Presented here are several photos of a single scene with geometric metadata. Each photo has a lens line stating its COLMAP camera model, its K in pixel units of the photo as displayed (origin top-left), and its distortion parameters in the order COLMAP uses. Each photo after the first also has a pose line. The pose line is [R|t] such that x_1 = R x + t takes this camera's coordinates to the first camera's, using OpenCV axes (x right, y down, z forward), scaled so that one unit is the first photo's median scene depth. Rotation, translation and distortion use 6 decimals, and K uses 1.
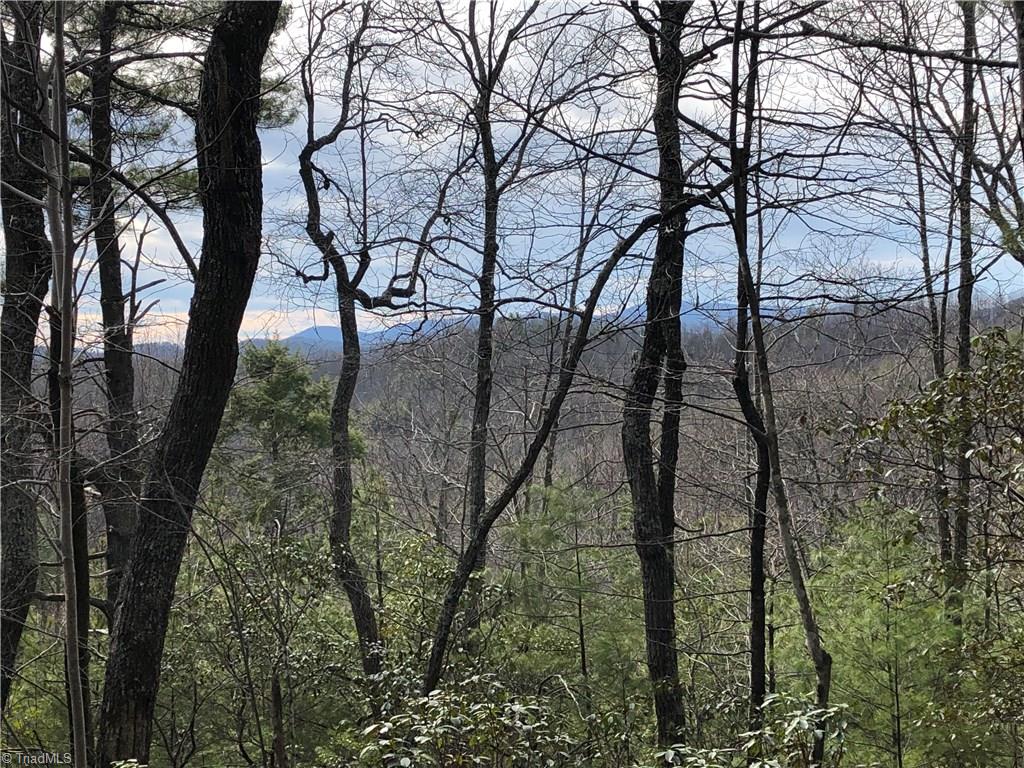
lens RADIAL K [[1642.6, 0, 509.1], [0, 1642.6, 384.4], [0, 0, 1]] dist [0.008555, 0.000000]
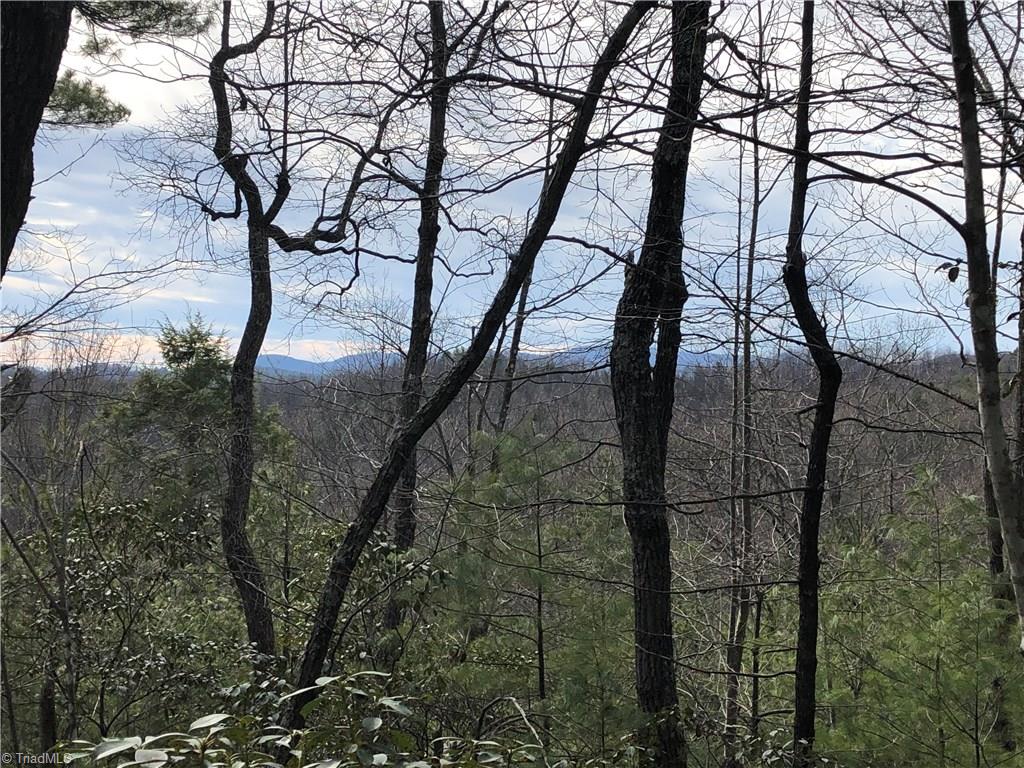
lens RADIAL K [[1601.5, 0, 515.4], [0, 1601.5, 383.3], [0, 0, 1]] dist [0.014410, 0.000000]
pose [[0.998439, 0.040145, 0.038842, 0.001093], [-0.039265, 0.998961, -0.023150, 0.034304], [-0.039731, 0.021589, 0.998977, 0.185525]]
